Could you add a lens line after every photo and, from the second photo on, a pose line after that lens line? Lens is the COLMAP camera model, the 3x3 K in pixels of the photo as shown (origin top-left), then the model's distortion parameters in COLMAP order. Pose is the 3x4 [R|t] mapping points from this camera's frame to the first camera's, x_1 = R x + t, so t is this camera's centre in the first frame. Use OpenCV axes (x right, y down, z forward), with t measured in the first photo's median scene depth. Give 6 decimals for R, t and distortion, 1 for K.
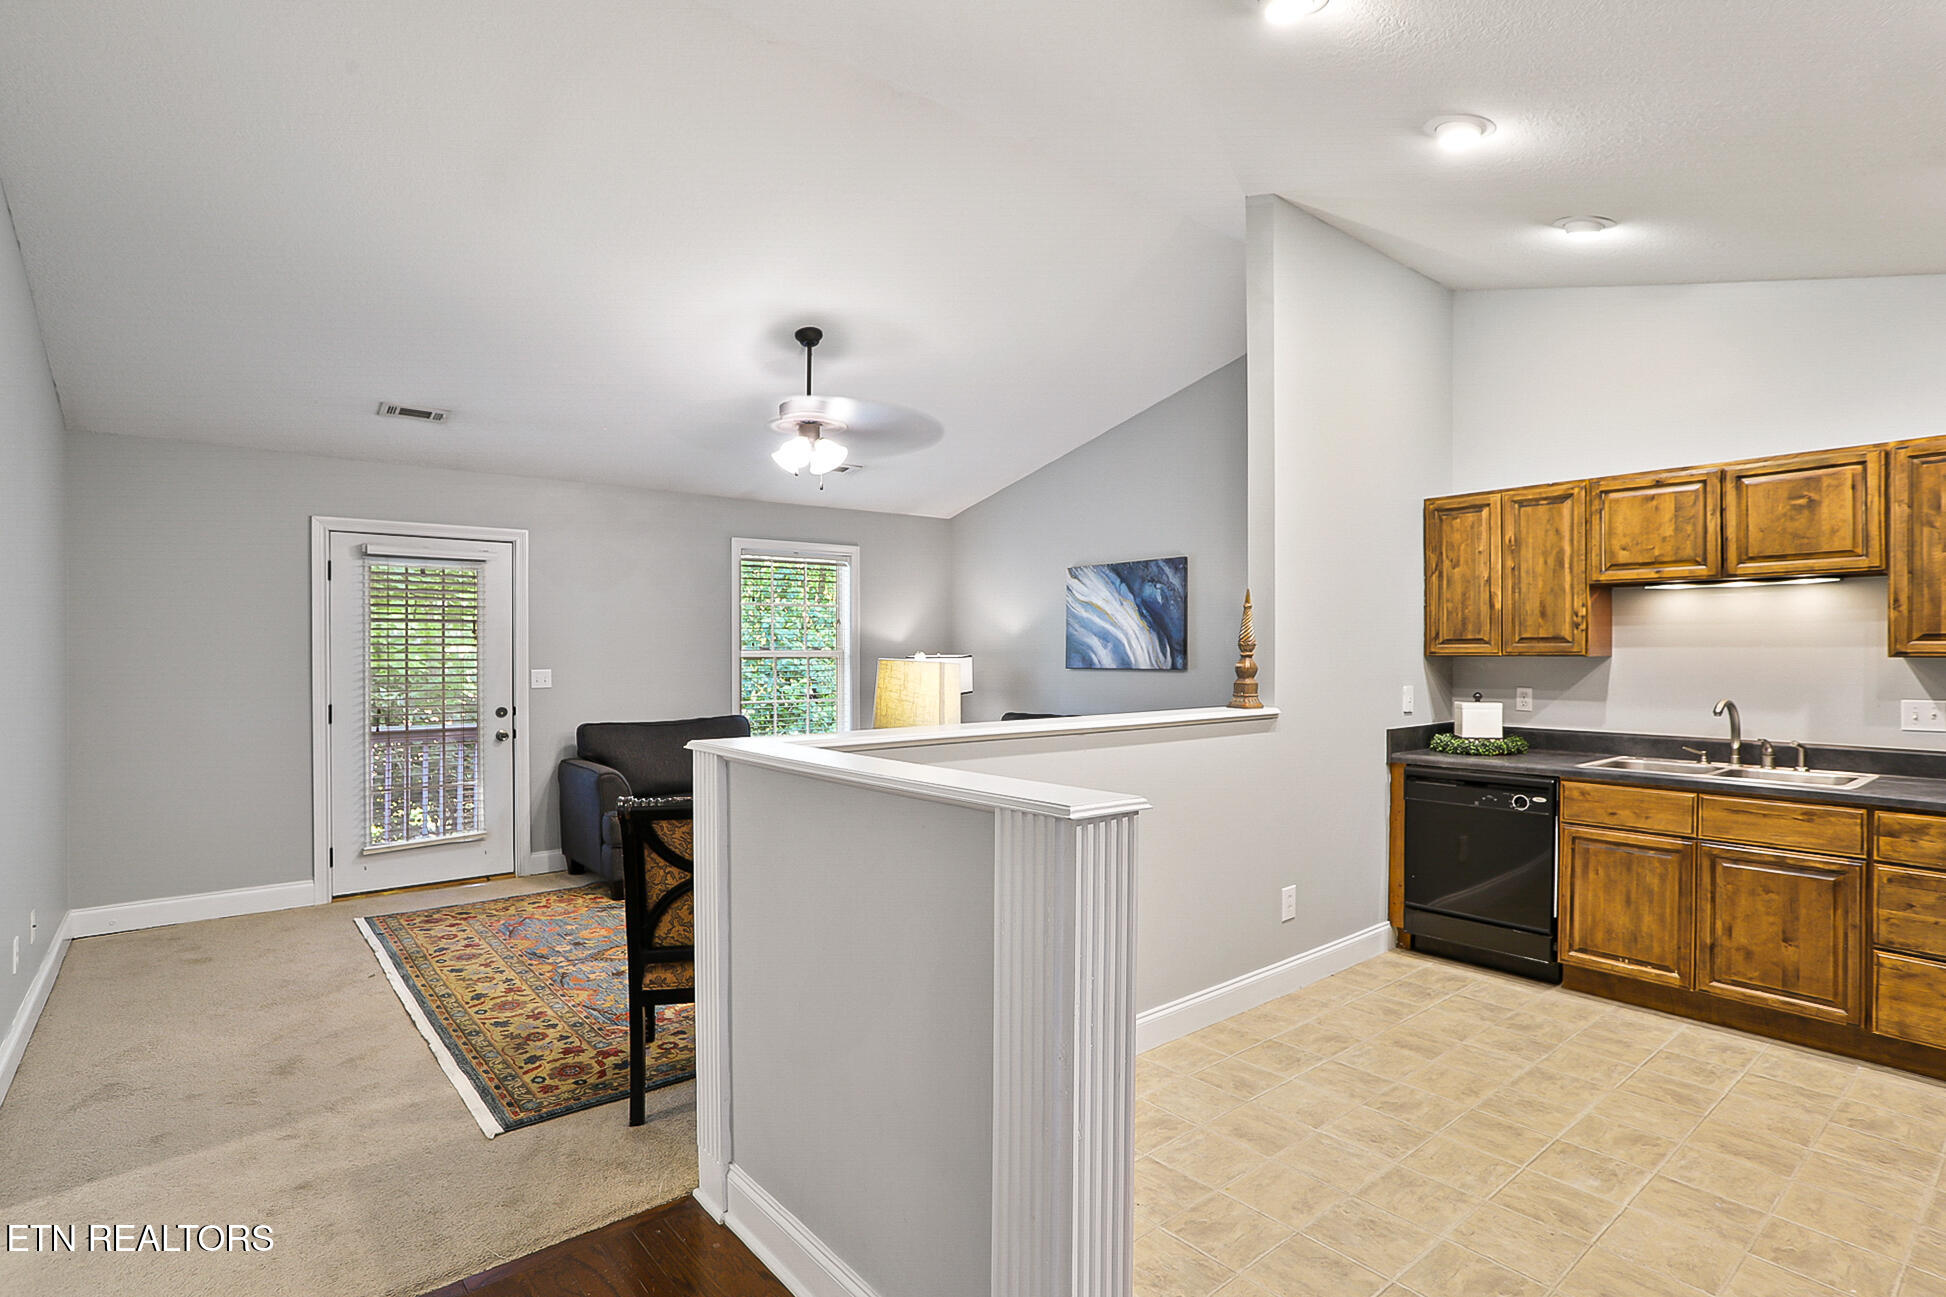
lens RADIAL K [[967.4, 0, 997.3], [0, 967.4, 657.8], [0, 0, 1]] dist [-0.048942, 0.029263]
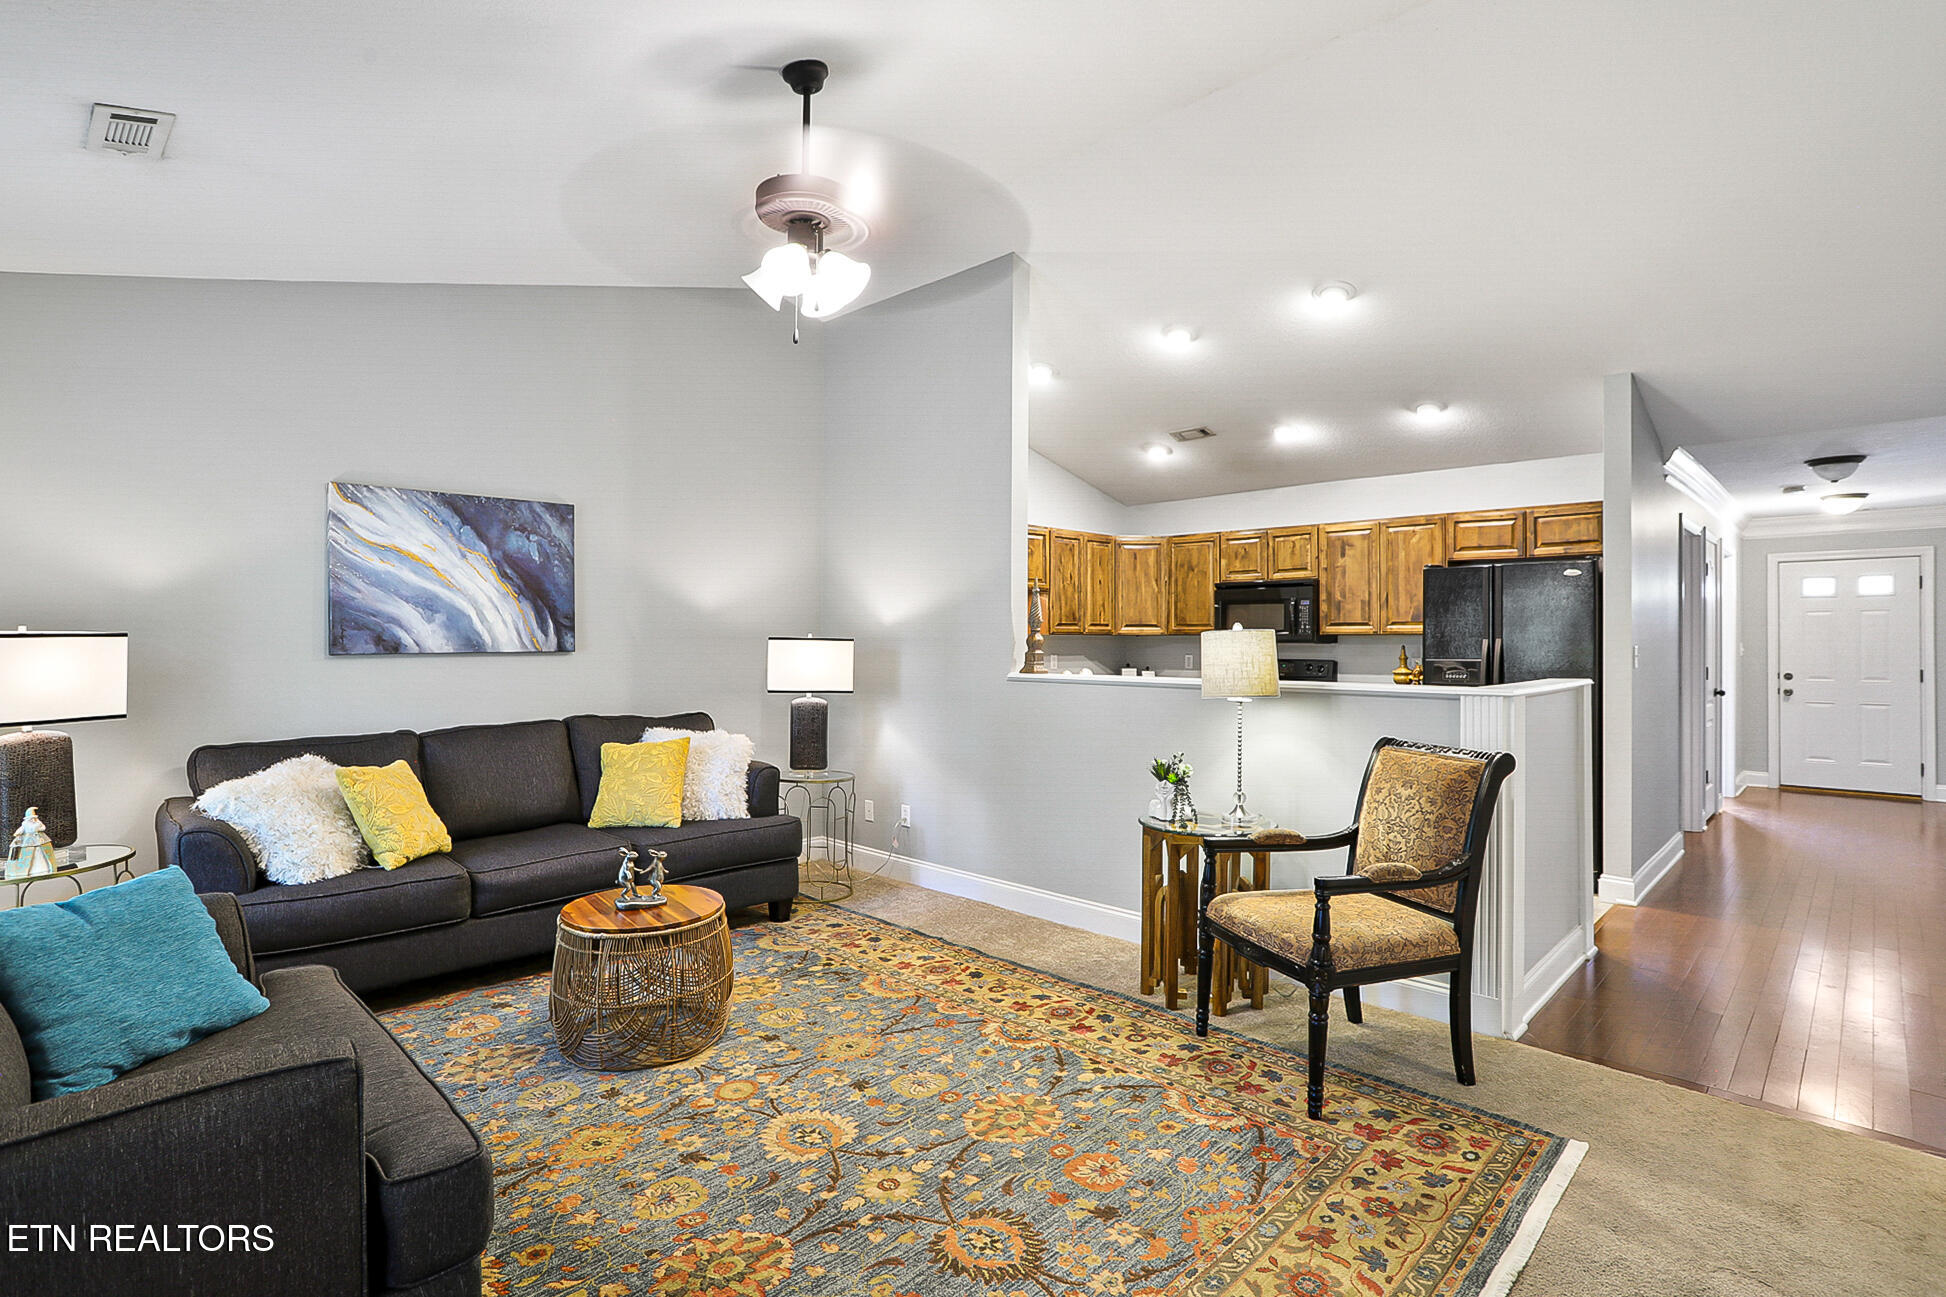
lens RADIAL K [[967.4, 0, 1003.5], [0, 967.4, 644.4], [0, 0, 1]] dist [-0.048942, 0.029263]
pose [[-0.132383, -0.008955, 0.991158, -0.796998], [0.006014, 0.999934, 0.009837, 0.002118], [-0.991180, 0.007263, -0.132320, 0.975941]]
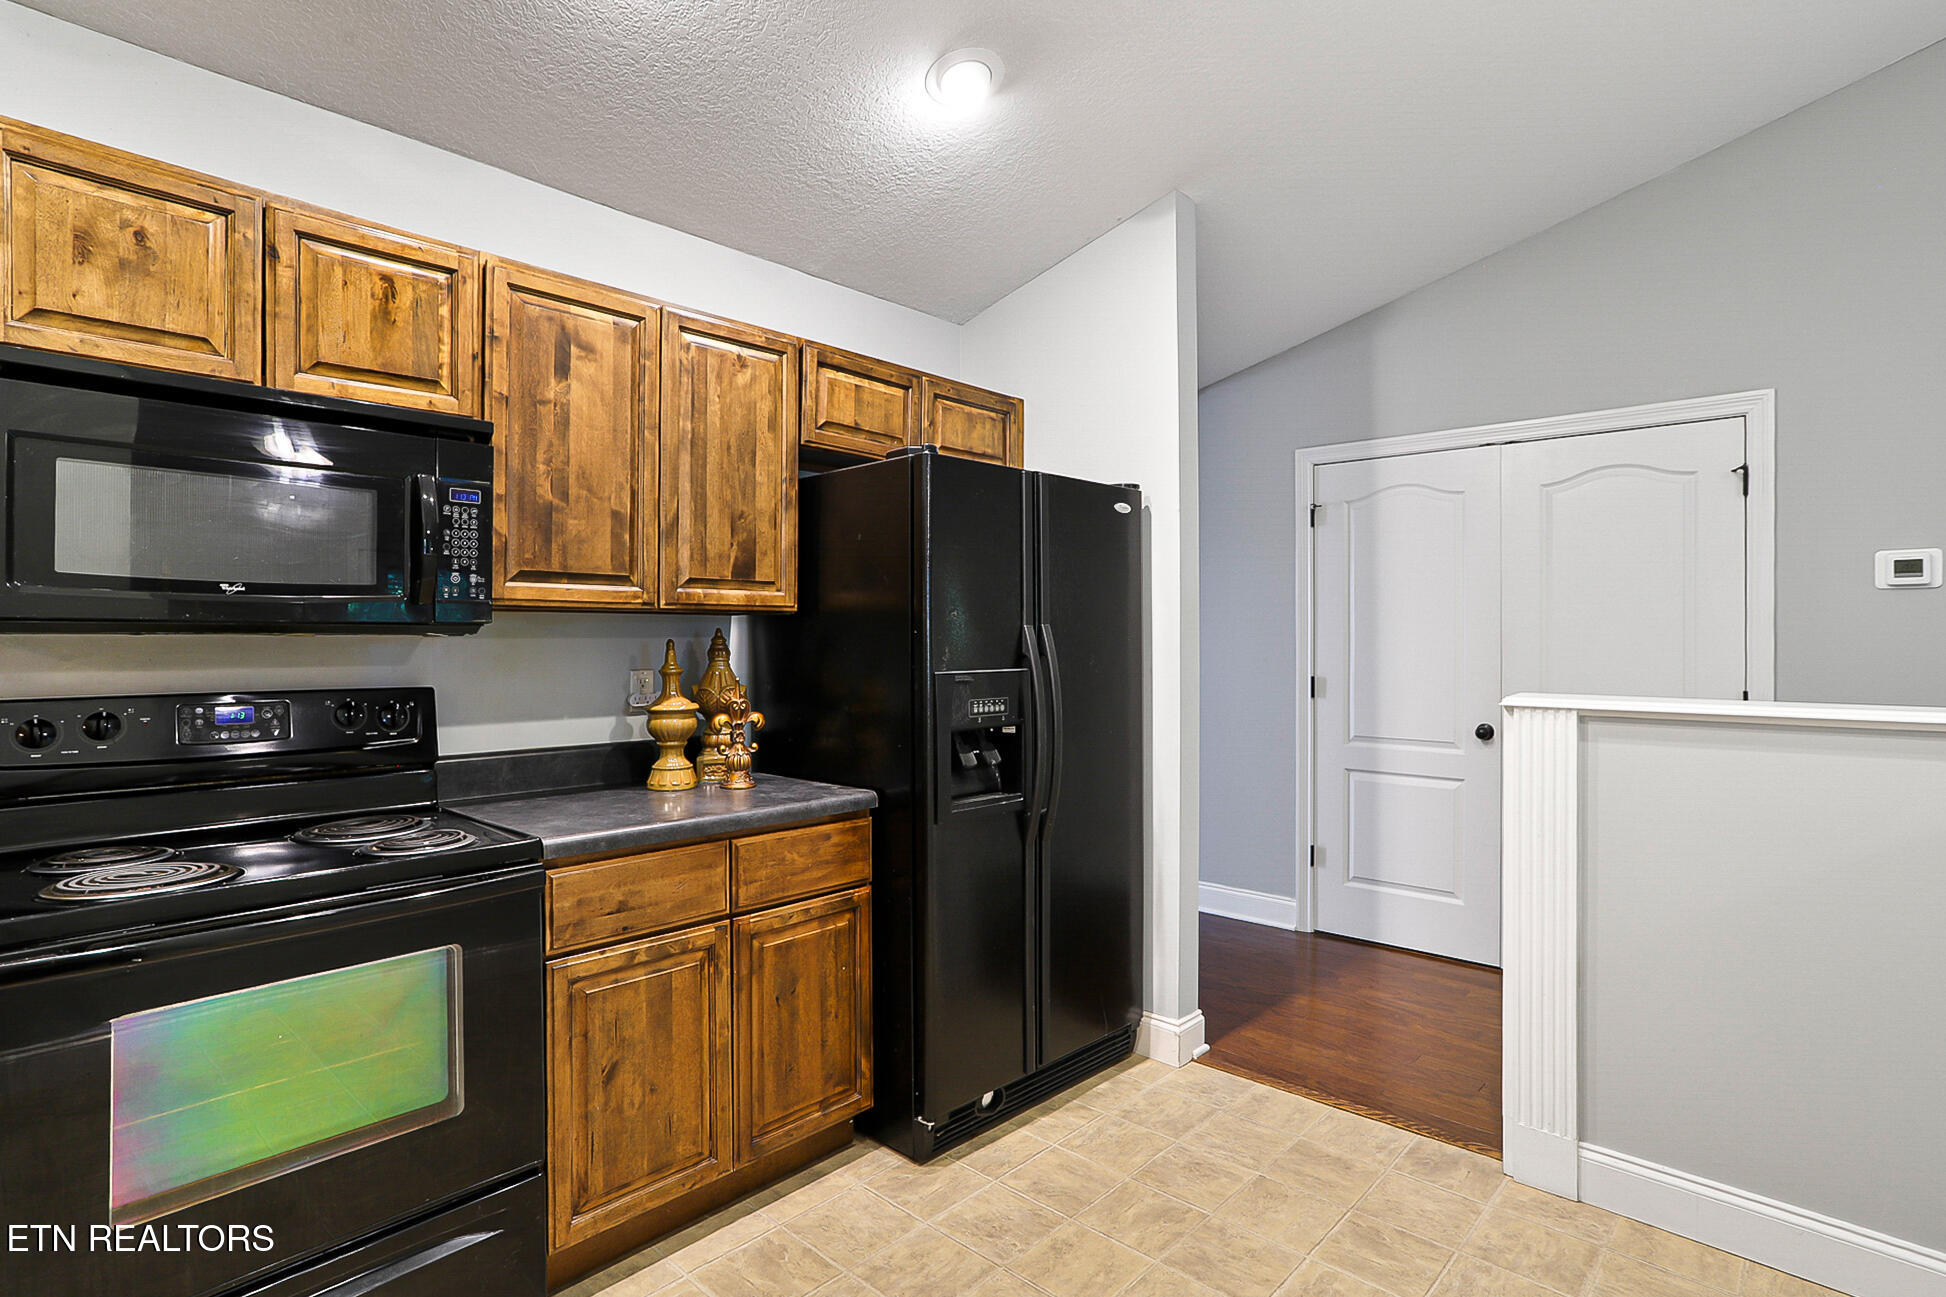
lens RADIAL K [[967.4, 0, 975.5], [0, 967.4, 664.1], [0, 0, 1]] dist [-0.048942, 0.029263]
pose [[-0.993818, 0.002919, -0.110980, 0.386618], [-0.001586, 0.999179, 0.040482, 0.012056], [0.111007, 0.040408, -0.992998, 0.779796]]
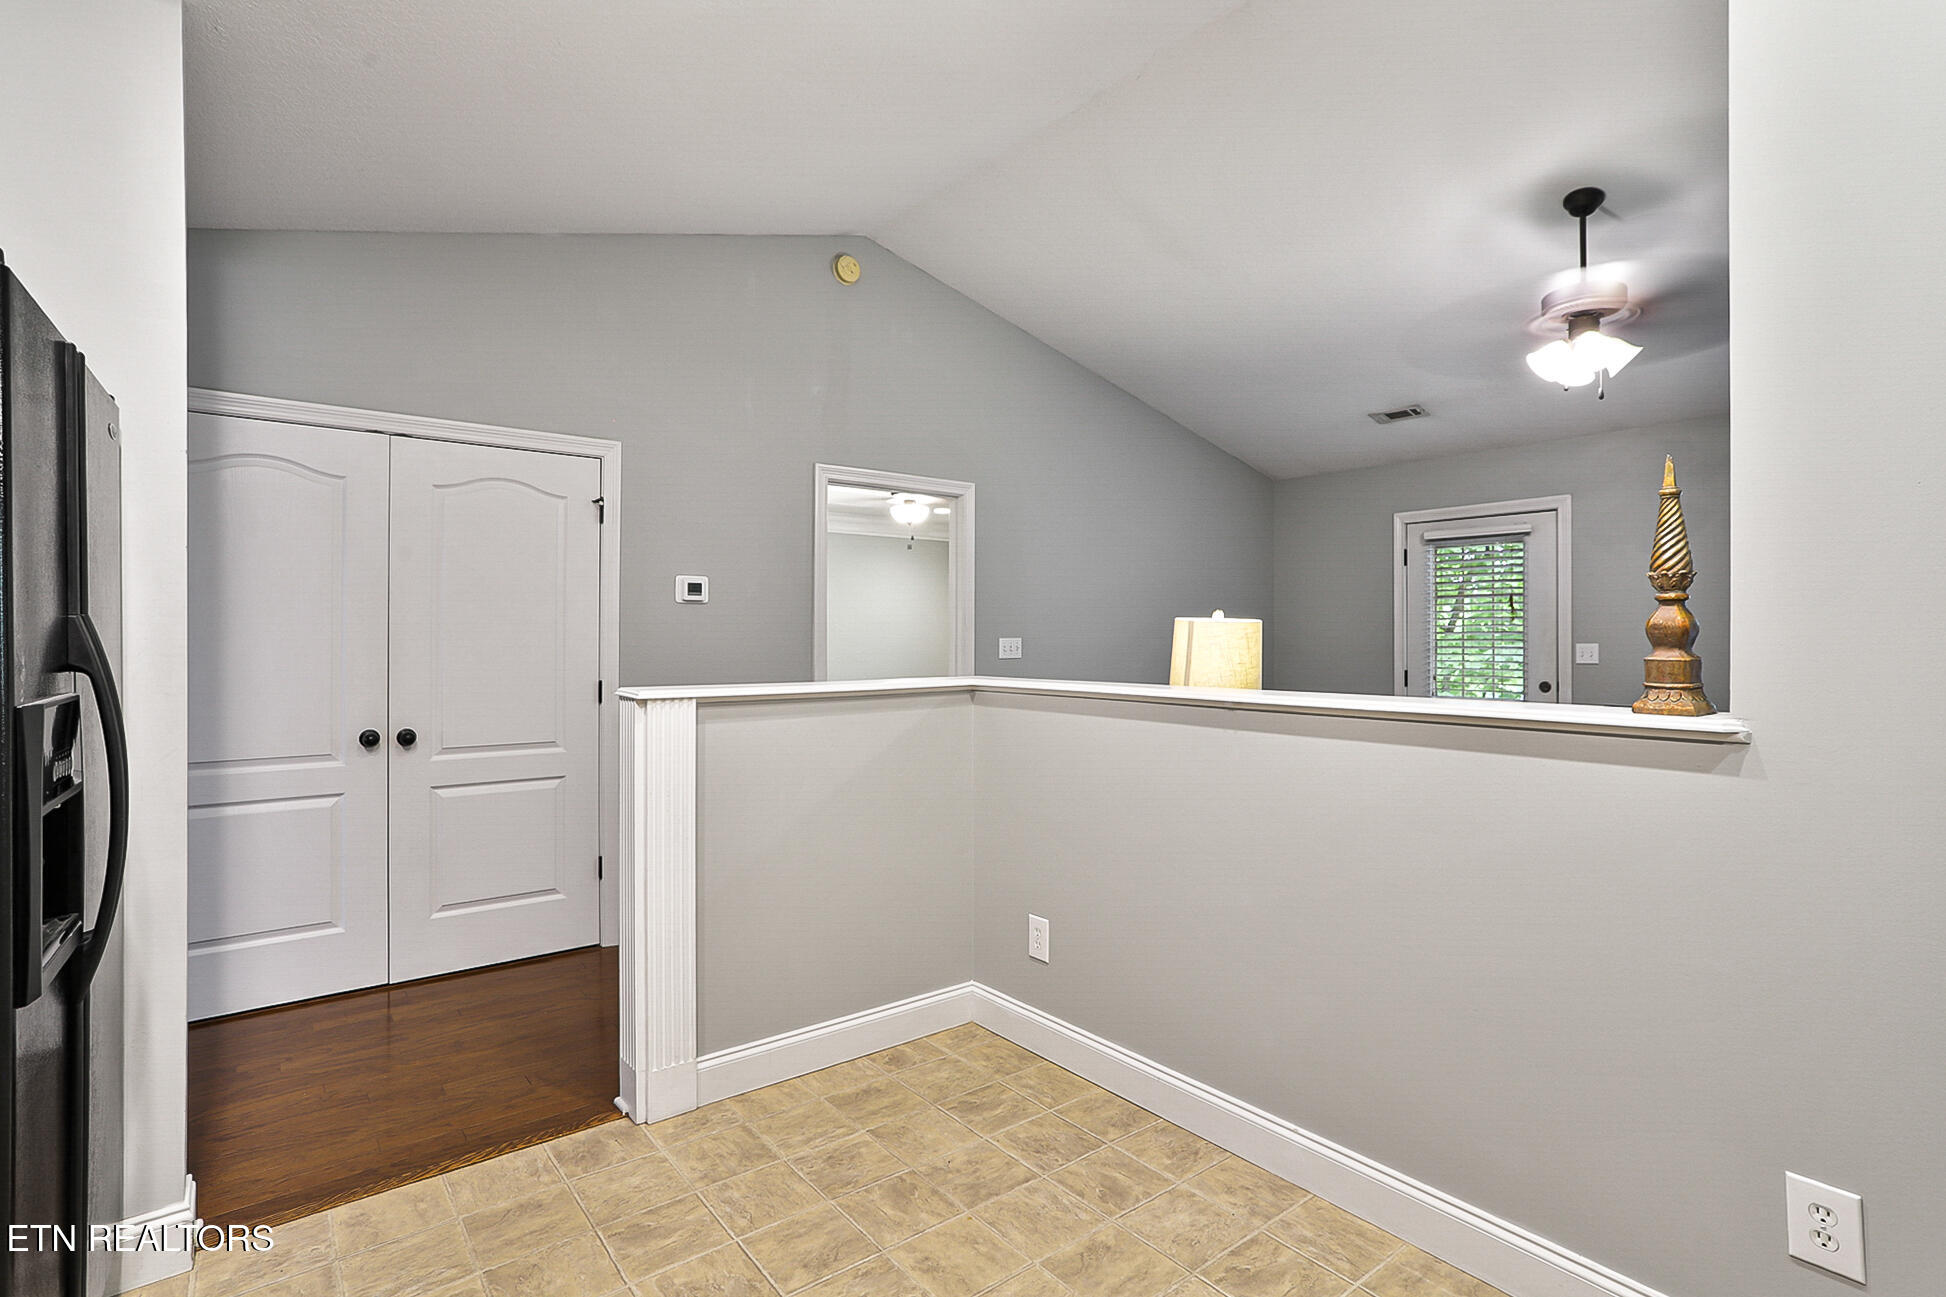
lens RADIAL K [[967.4, 0, 975.7], [0, 967.4, 647.4], [0, 0, 1]] dist [-0.048942, 0.029263]
pose [[-0.040157, 0.010072, -0.999143, 0.609623], [-0.013443, 0.999853, 0.010619, 0.015929], [0.999103, 0.013858, -0.040016, 0.521670]]
